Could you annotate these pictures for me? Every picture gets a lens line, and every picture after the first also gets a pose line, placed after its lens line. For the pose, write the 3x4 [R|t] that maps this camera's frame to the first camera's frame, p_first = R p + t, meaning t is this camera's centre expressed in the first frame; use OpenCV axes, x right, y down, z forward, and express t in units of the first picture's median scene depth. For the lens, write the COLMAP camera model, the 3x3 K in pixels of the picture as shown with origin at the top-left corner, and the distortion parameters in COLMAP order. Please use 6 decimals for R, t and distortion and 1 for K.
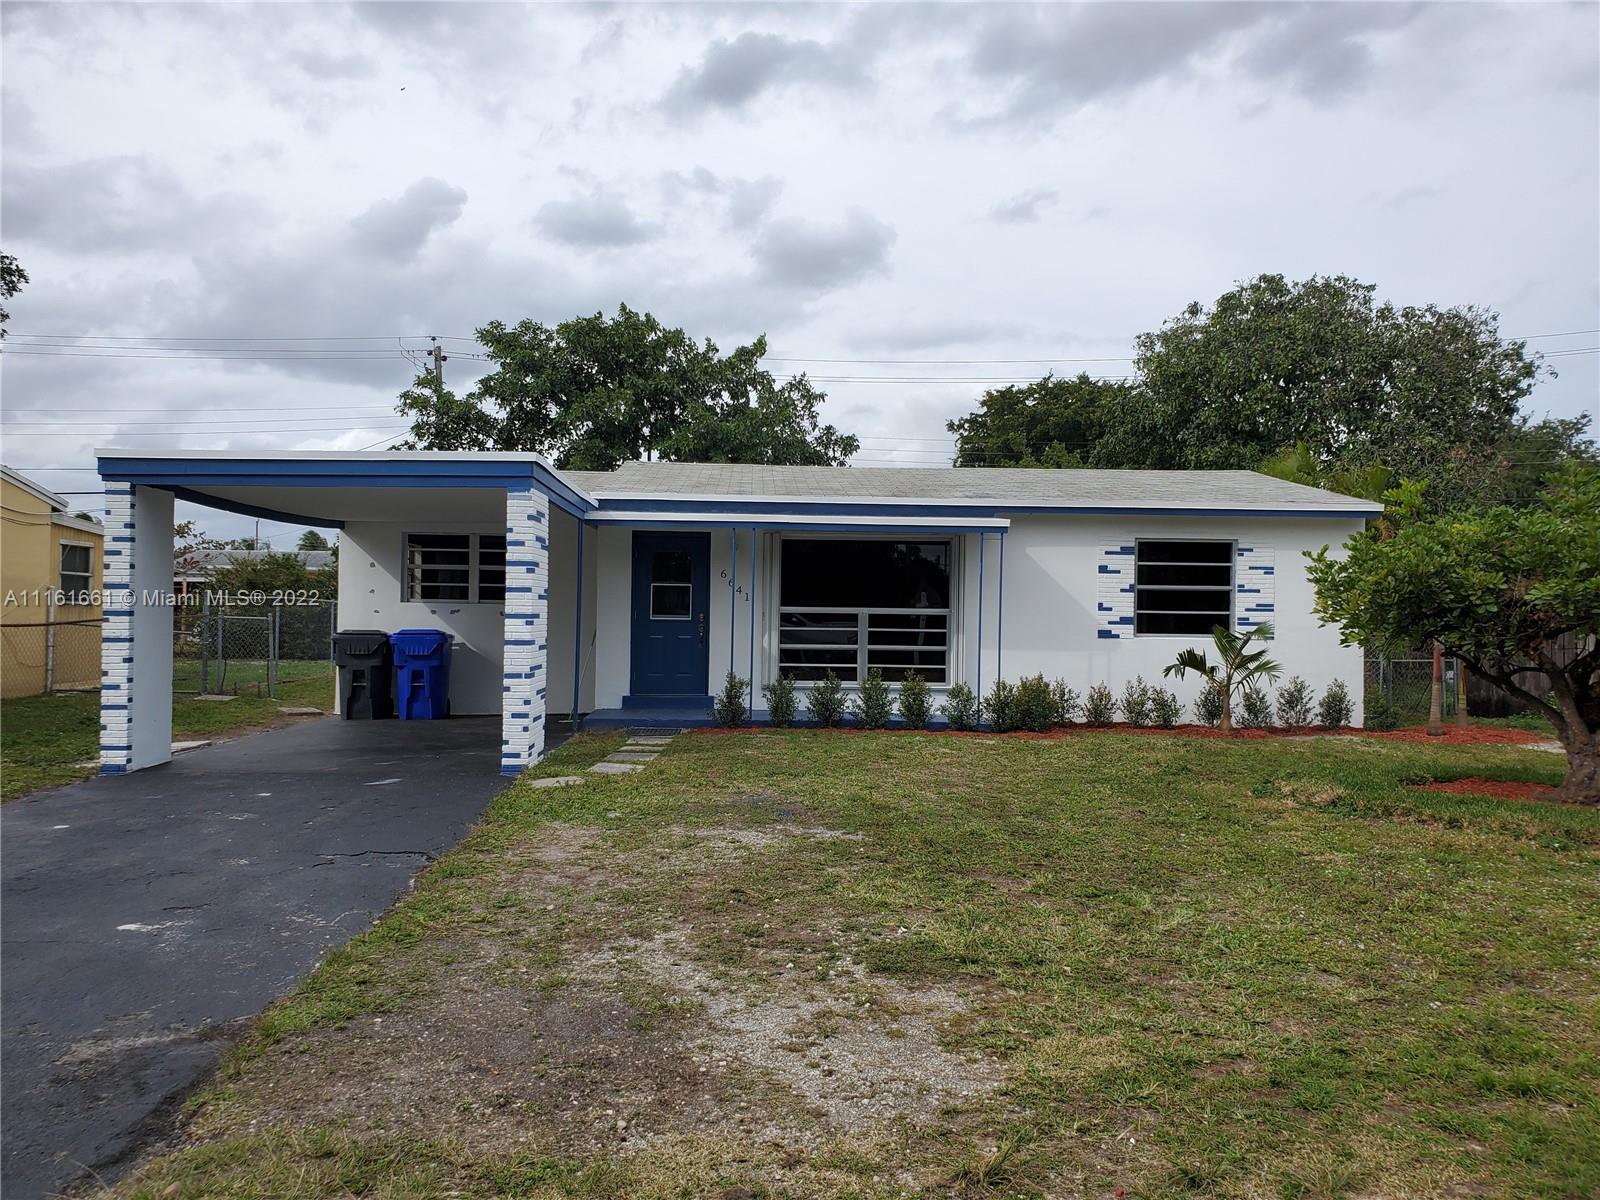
lens RADIAL K [[1378.9, 0, 794.9], [0, 1378.9, 570.0], [0, 0, 1]] dist [0.047102, -0.040657]
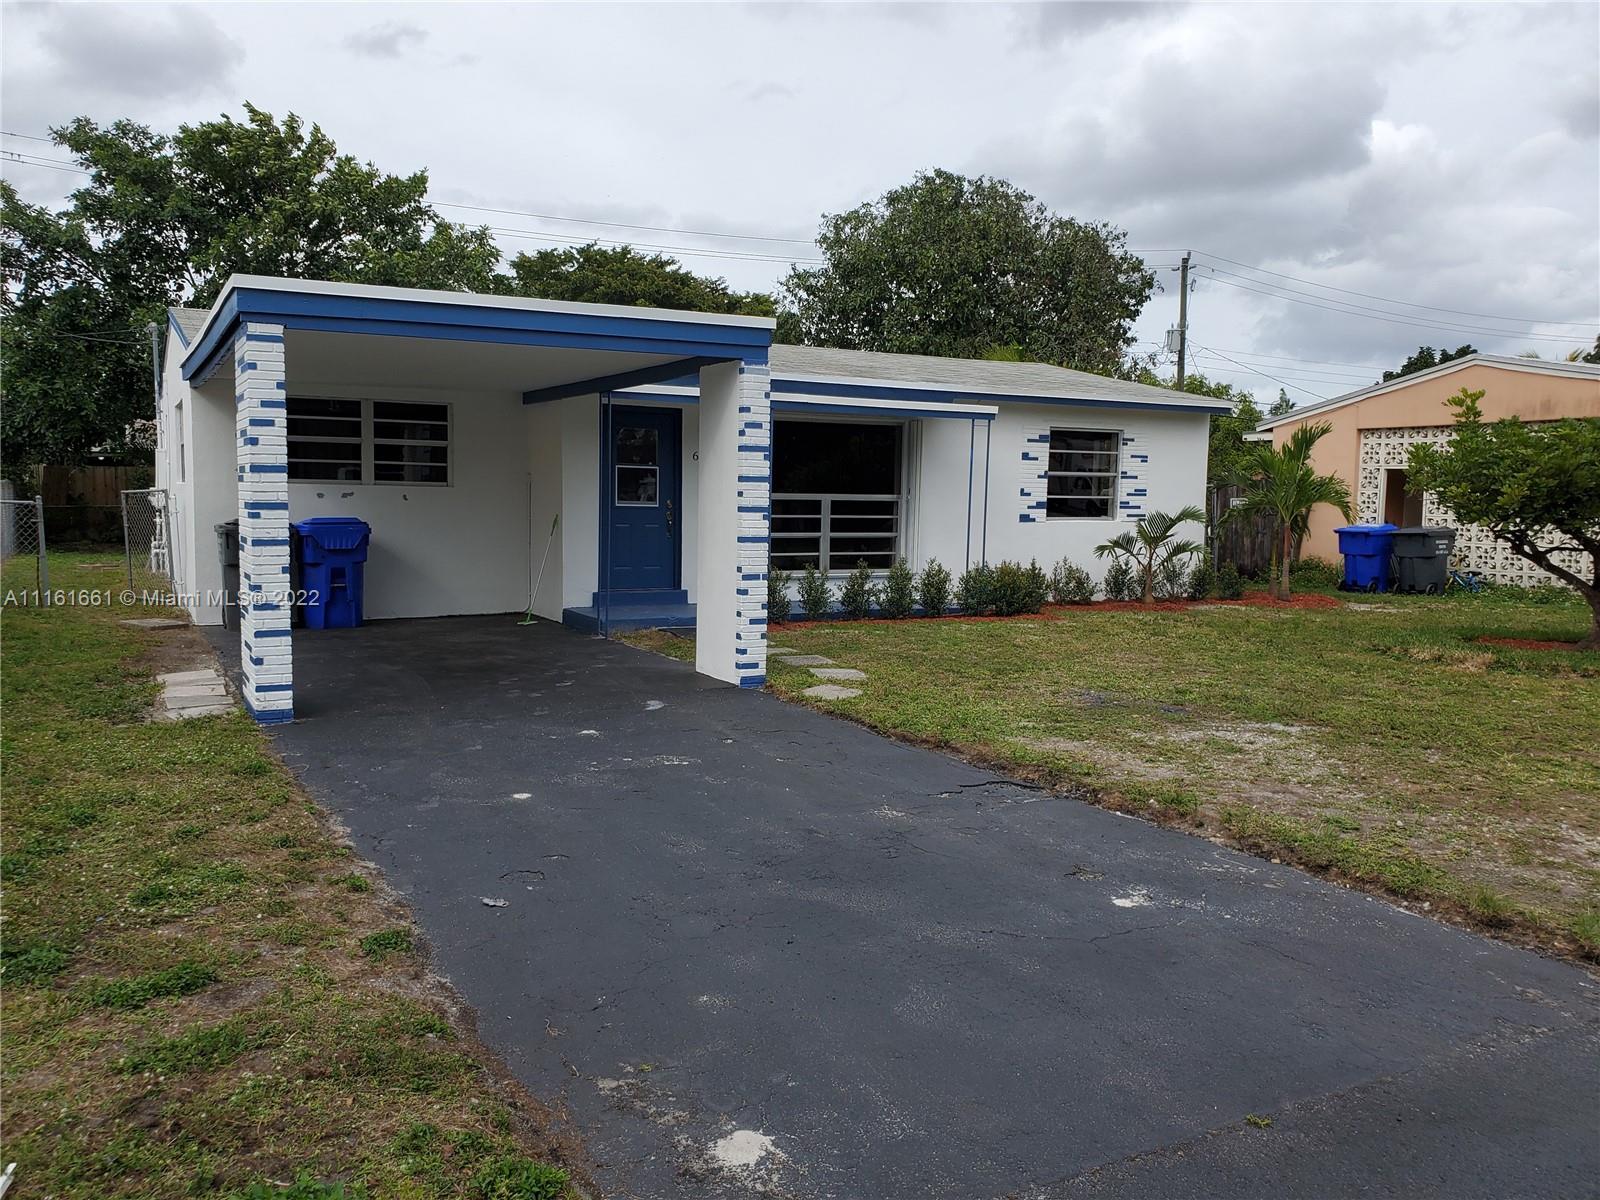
lens RADIAL K [[1378.9, 0, 796.9], [0, 1378.9, 607.4], [0, 0, 1]] dist [0.047102, -0.040657]
pose [[0.875203, -0.038863, 0.482193, -0.435557], [-0.019993, 0.993010, 0.116321, -0.004980], [-0.483343, -0.111445, 0.868309, 0.164212]]
